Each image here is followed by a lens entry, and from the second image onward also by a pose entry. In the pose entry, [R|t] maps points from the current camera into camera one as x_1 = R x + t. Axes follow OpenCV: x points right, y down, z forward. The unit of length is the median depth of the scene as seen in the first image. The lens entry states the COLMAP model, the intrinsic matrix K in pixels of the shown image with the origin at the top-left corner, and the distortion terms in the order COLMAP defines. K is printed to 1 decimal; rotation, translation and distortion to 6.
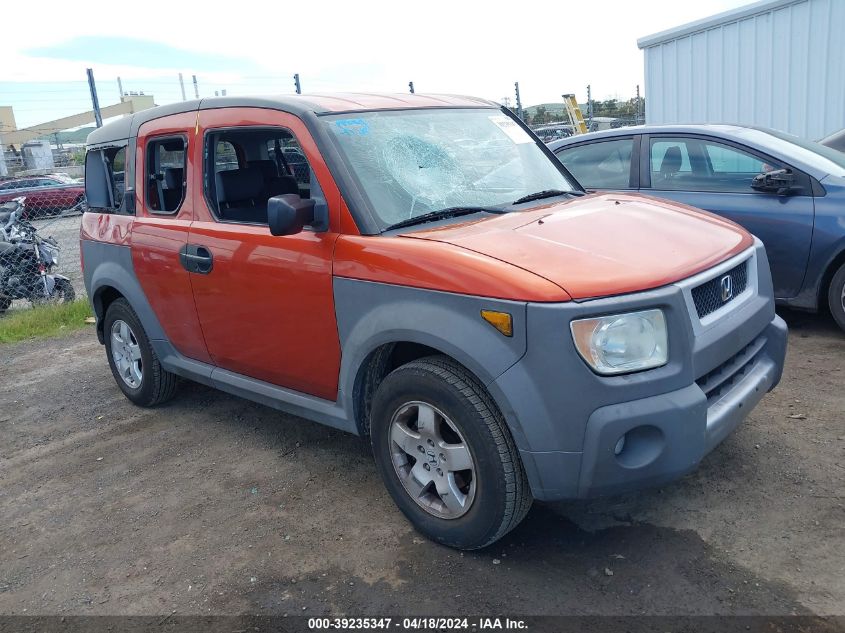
lens RADIAL K [[683.8, 0, 421.9], [0, 683.8, 301.5], [0, 0, 1]] dist [0.027857, -0.006220]
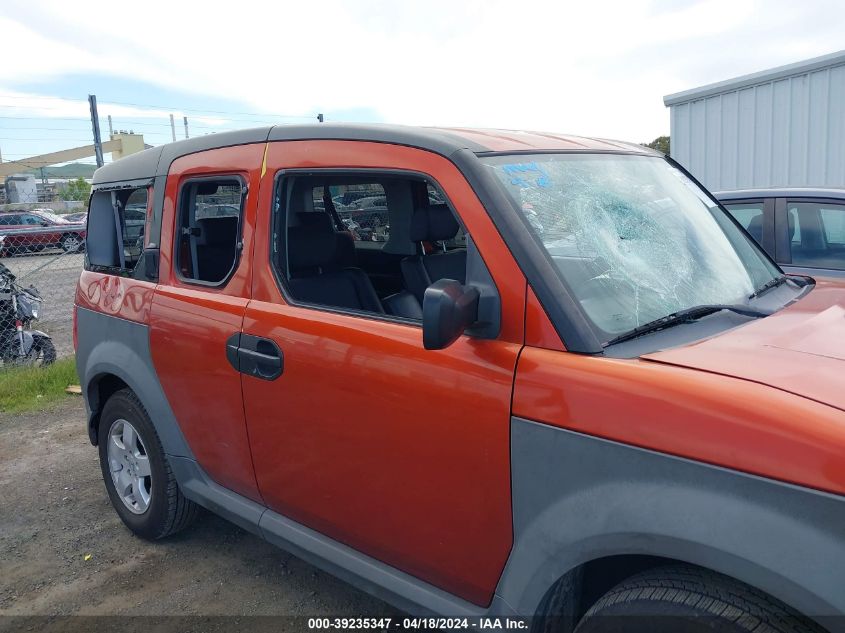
lens RADIAL K [[683.8, 0, 418.7], [0, 683.8, 301.0], [0, 0, 1]] dist [0.027857, -0.006220]
pose [[0.999035, 0.036638, 0.024225, -0.152740], [-0.034854, 0.996913, -0.070358, -0.061916], [-0.026728, 0.069446, 0.997228, 0.259428]]
